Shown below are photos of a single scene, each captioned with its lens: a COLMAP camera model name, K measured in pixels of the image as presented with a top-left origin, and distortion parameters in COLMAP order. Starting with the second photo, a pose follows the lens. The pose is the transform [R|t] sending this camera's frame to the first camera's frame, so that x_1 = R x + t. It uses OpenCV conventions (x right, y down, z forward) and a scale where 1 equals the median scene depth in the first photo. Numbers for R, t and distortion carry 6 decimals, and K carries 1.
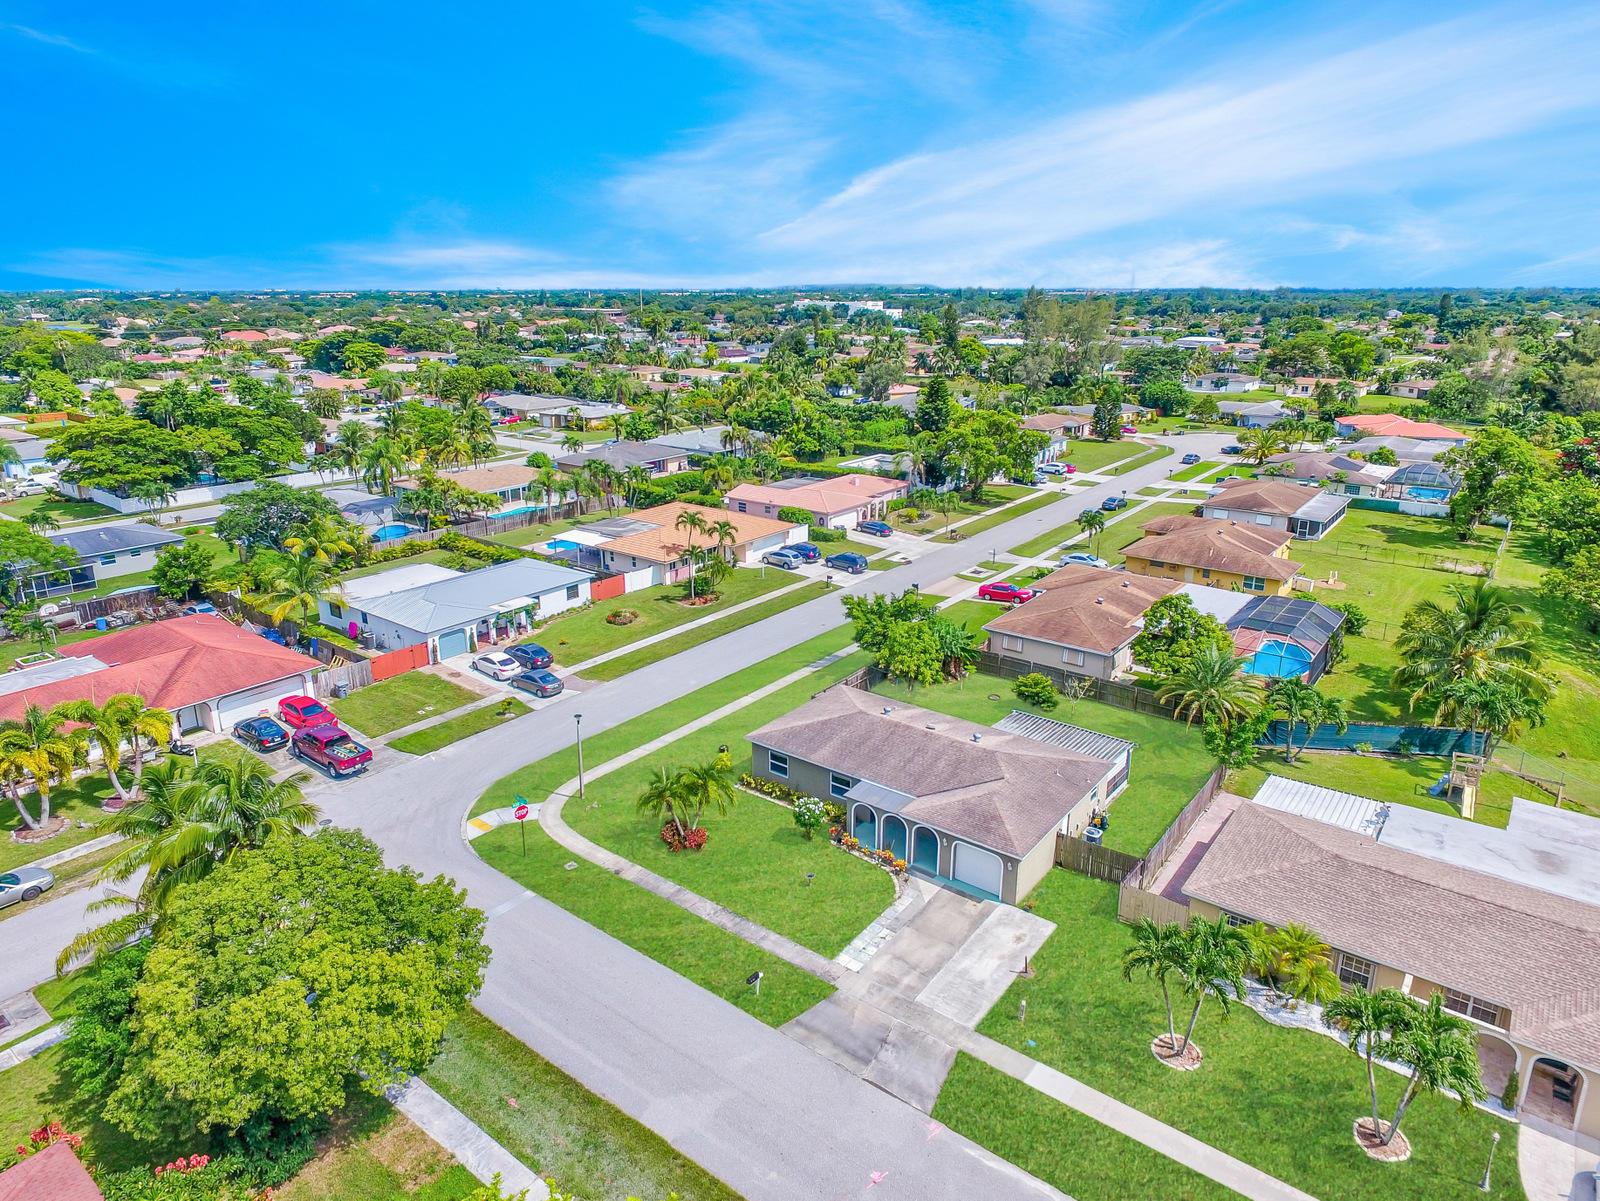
lens RADIAL K [[986.8, 0, 793.6], [0, 986.8, 586.1], [0, 0, 1]] dist [-0.003164, -0.000208]
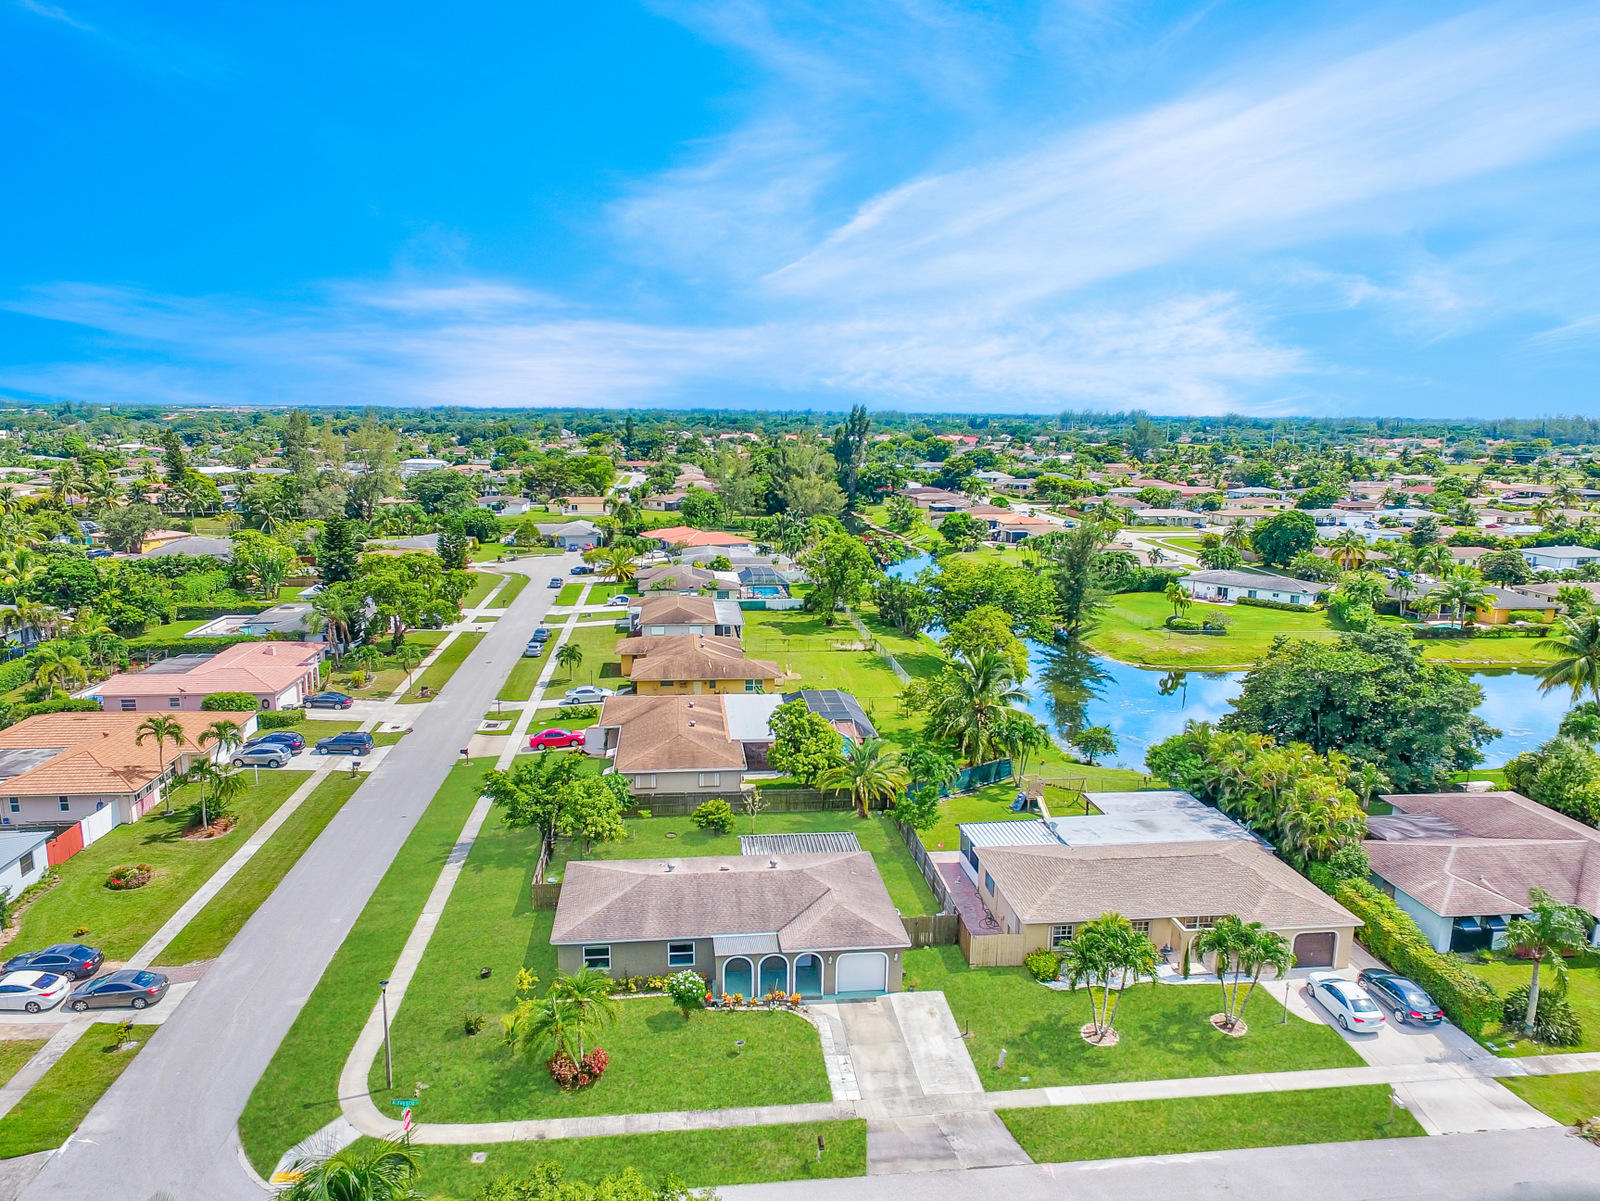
lens RADIAL K [[1063.3, 0, 800.0], [0, 1063.3, 600.5], [0, 0, 1]] dist [-0.003346, 0.001937]
pose [[0.713396, -0.112754, 0.691631, -0.326094], [0.188995, 0.981356, -0.034956, -0.045345], [-0.674794, 0.155652, 0.721405, 0.072950]]
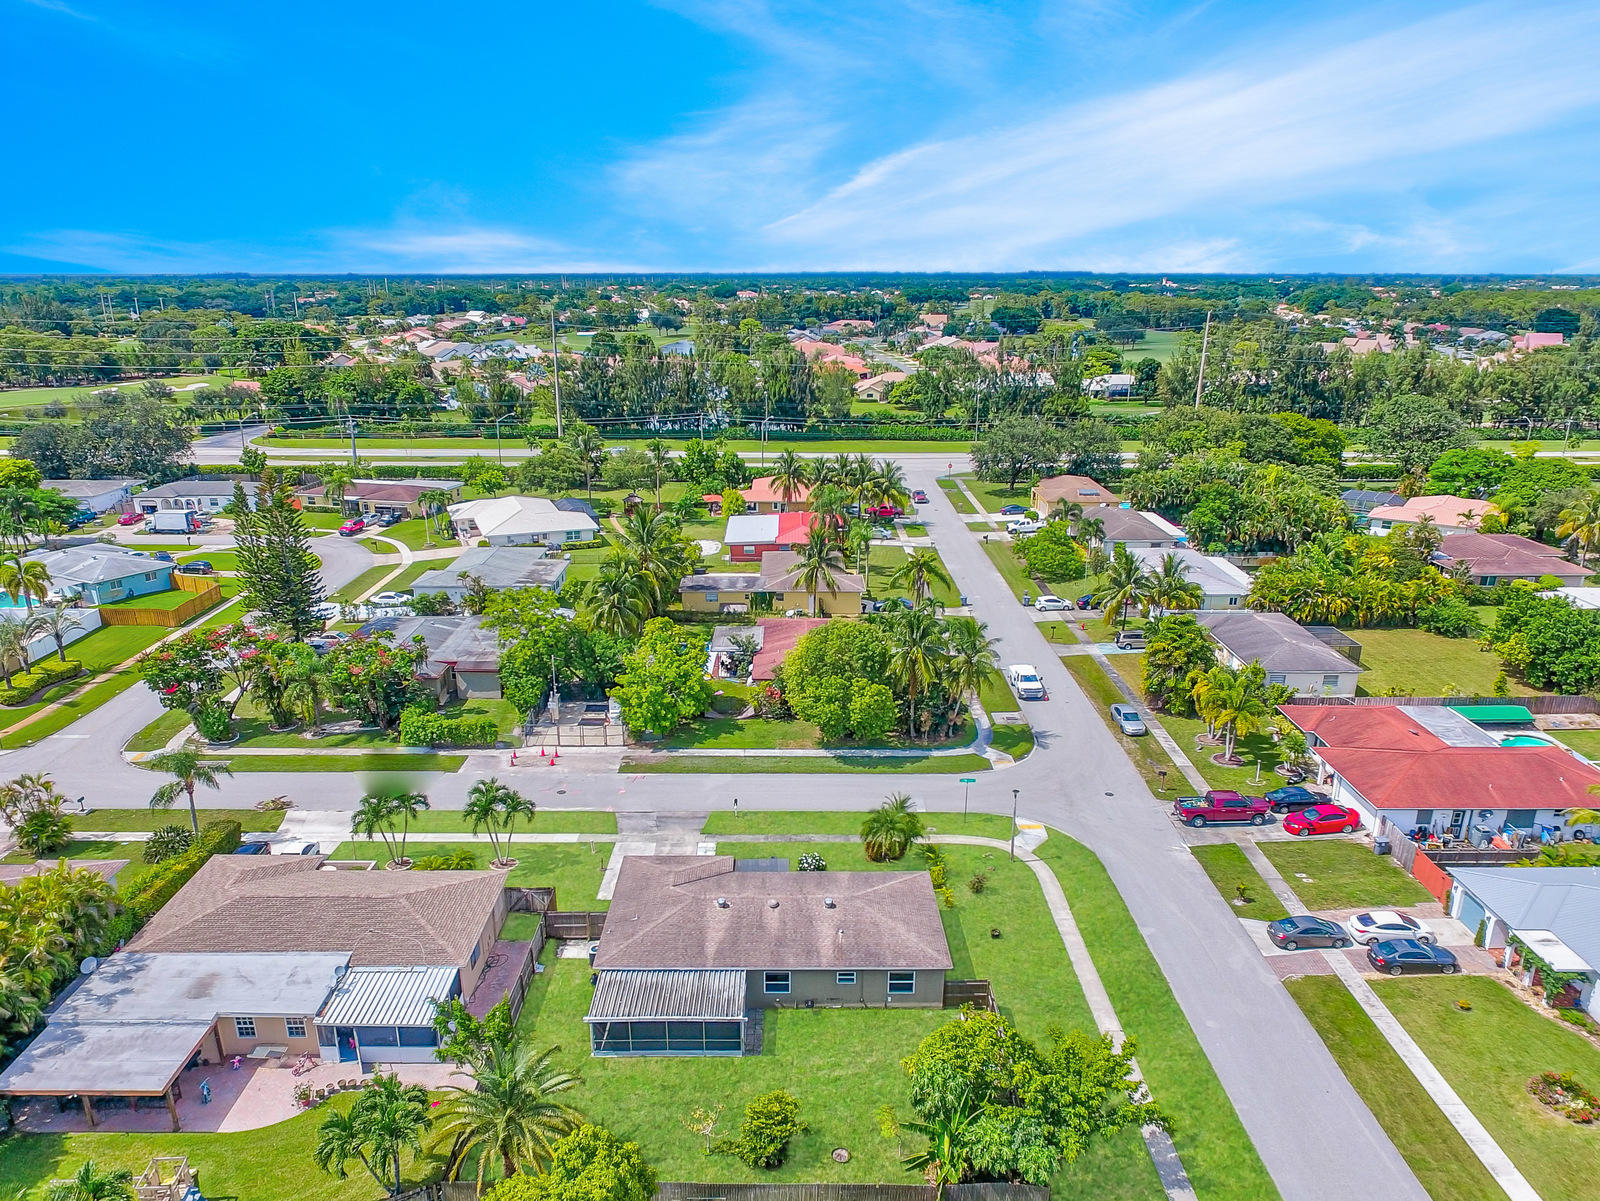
lens RADIAL K [[1138.3, 0, 791.4], [0, 1138.3, 672.5], [0, 0, 1]] dist [-0.004470, 0.000152]
pose [[-0.789168, 0.204687, -0.579066, 0.447255], [-0.176438, 0.827534, 0.532970, -0.395708], [0.588288, 0.522772, -0.616949, 0.974594]]
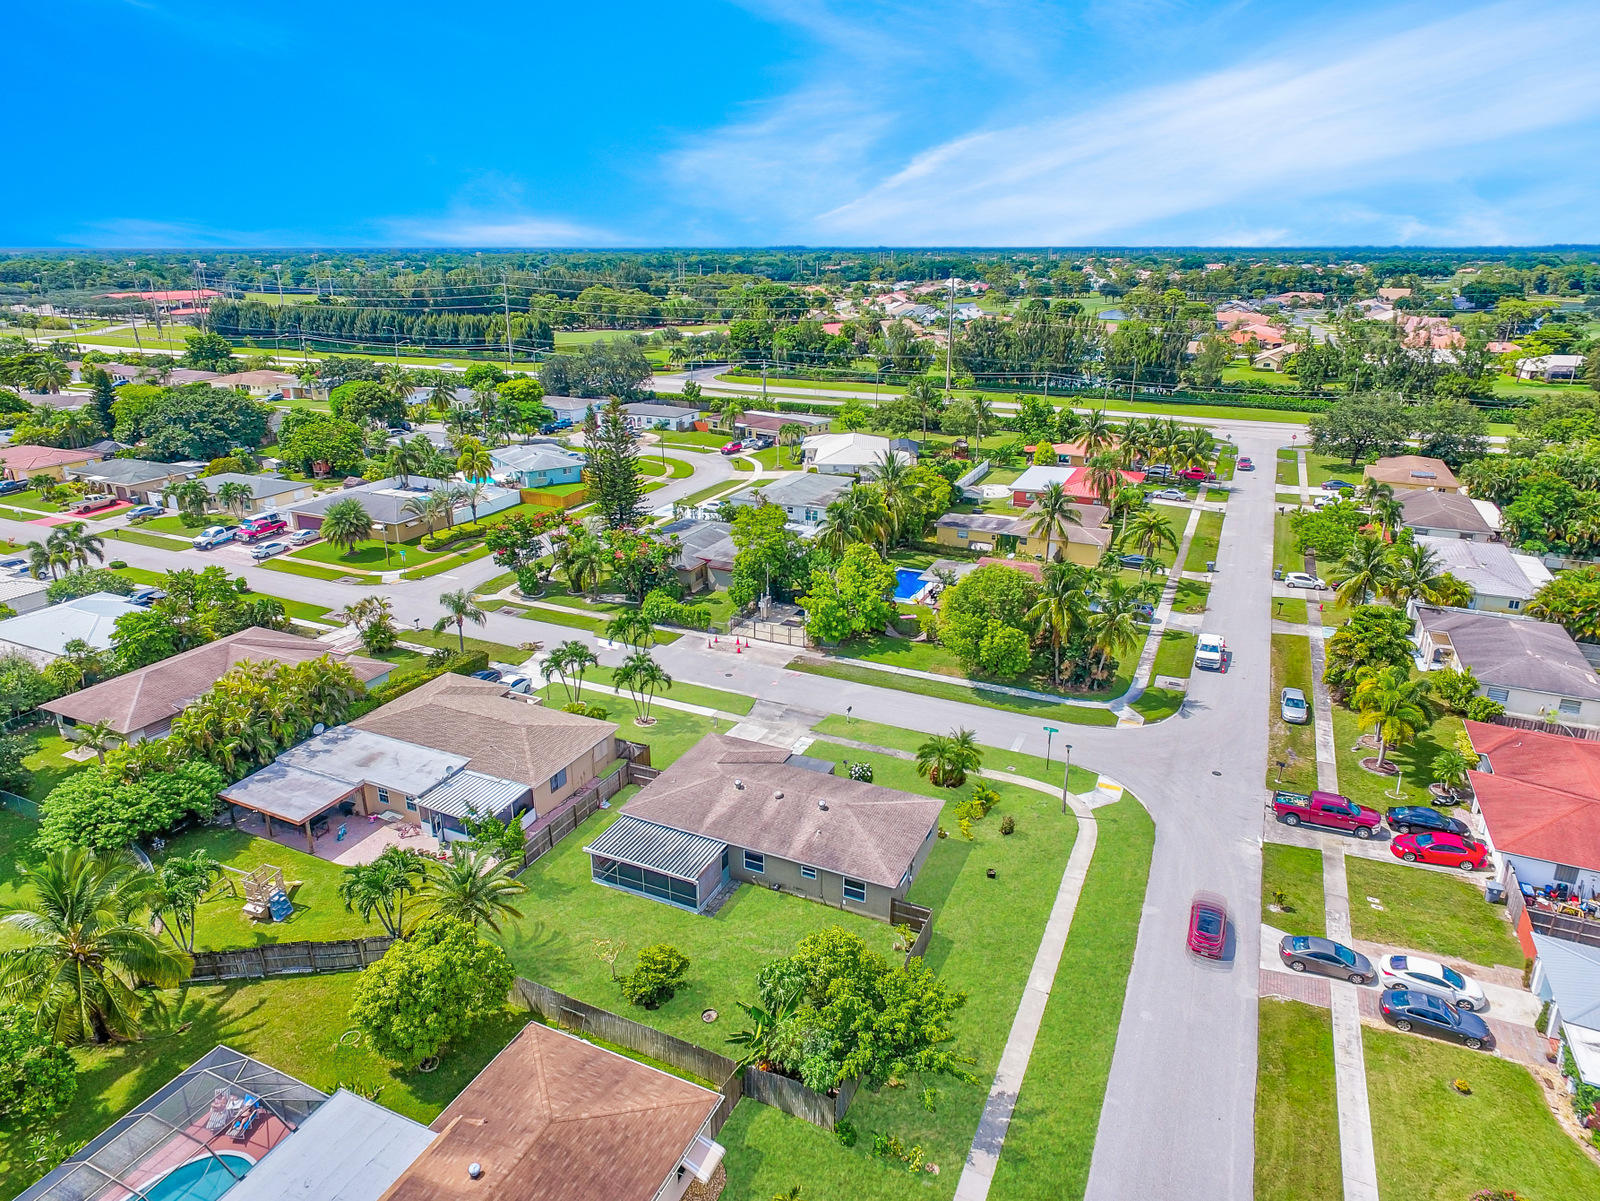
lens RADIAL K [[986.8, 0, 793.6], [0, 986.8, 586.1], [0, 0, 1]] dist [-0.003164, -0.000208]
pose [[-0.975167, 0.074090, -0.208710, 0.207839], [-0.061898, 0.813653, 0.578047, -0.425161], [0.212645, 0.576611, -0.788861, 1.074687]]
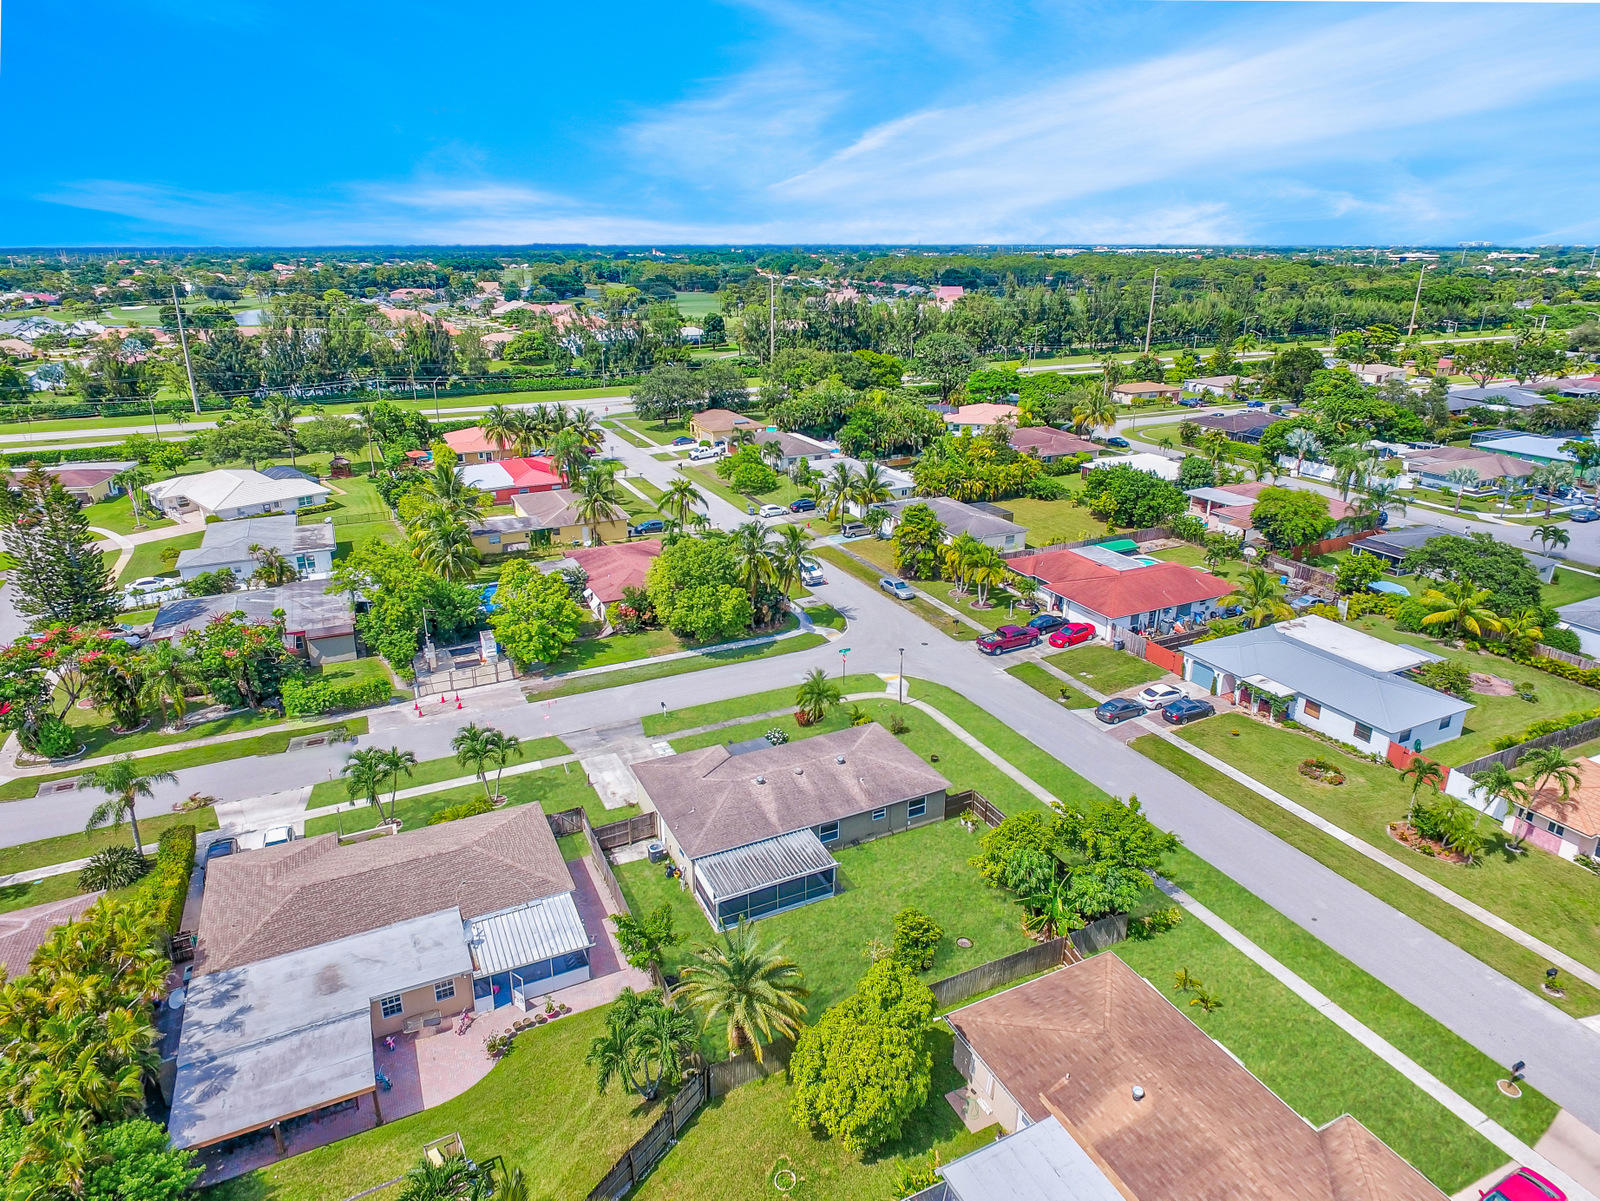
lens RADIAL K [[944.8, 0, 794.1], [0, 944.8, 631.7], [0, 0, 1]] dist [-0.004116, -0.000915]
pose [[-0.445871, 0.341142, -0.827539, 0.616766], [-0.256062, 0.837274, 0.483119, -0.323884], [0.857689, 0.427310, -0.285963, 0.765635]]
